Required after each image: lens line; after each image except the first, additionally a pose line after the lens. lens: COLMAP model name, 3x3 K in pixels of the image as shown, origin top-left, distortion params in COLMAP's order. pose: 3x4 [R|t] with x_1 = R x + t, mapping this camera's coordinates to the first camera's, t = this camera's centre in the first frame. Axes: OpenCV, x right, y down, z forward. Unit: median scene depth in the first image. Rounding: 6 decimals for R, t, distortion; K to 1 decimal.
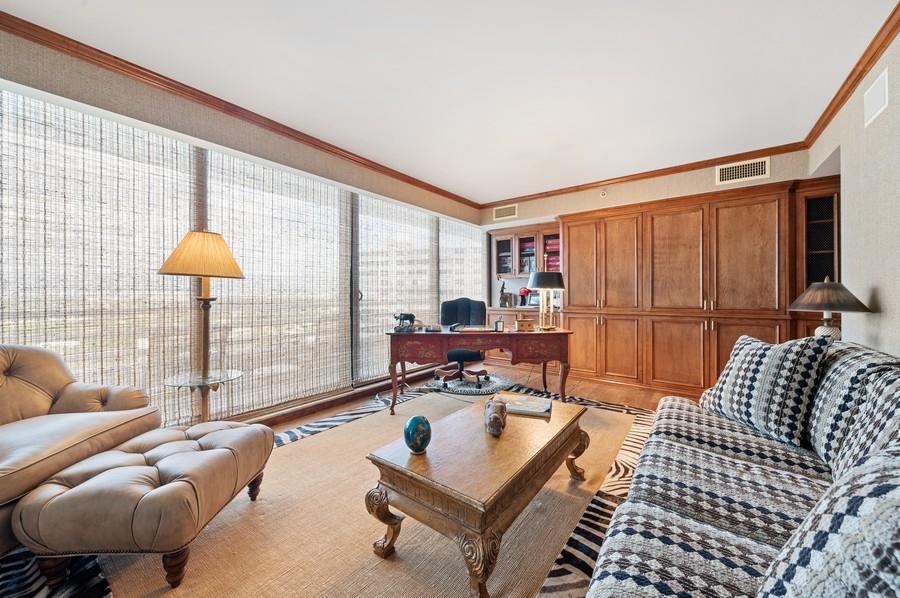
lens RADIAL K [[332.0, 0, 450.7], [0, 332.0, 296.7], [0, 0, 1]] dist [0.007289, -0.000308]
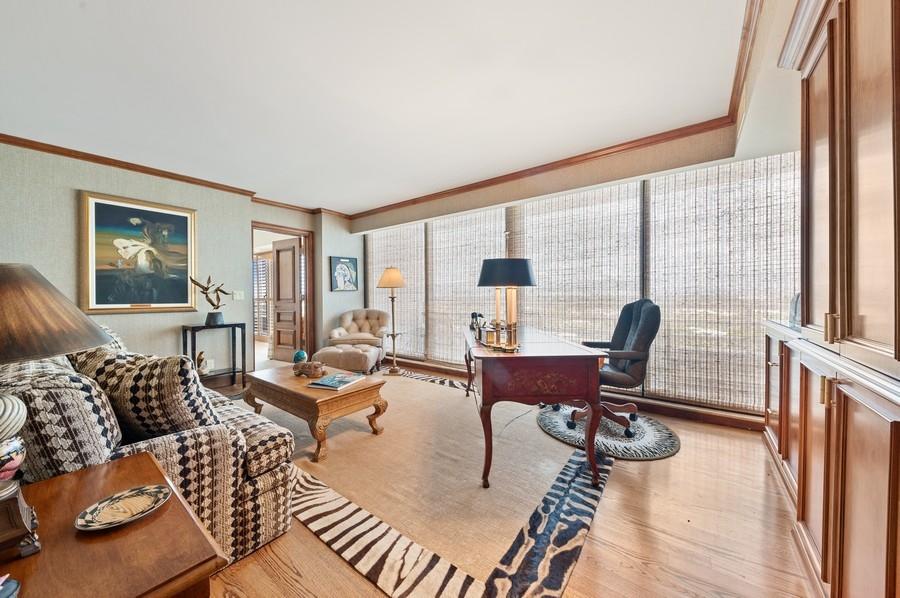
lens RADIAL K [[310.7, 0, 451.4], [0, 310.7, 294.2], [0, 0, 1]] dist [0.010985, -0.006570]
pose [[0.010976, 0.005487, -0.999925, 1.003400], [0.001483, 0.999984, 0.005504, -0.018862], [0.999939, -0.001544, 0.010968, 1.001532]]
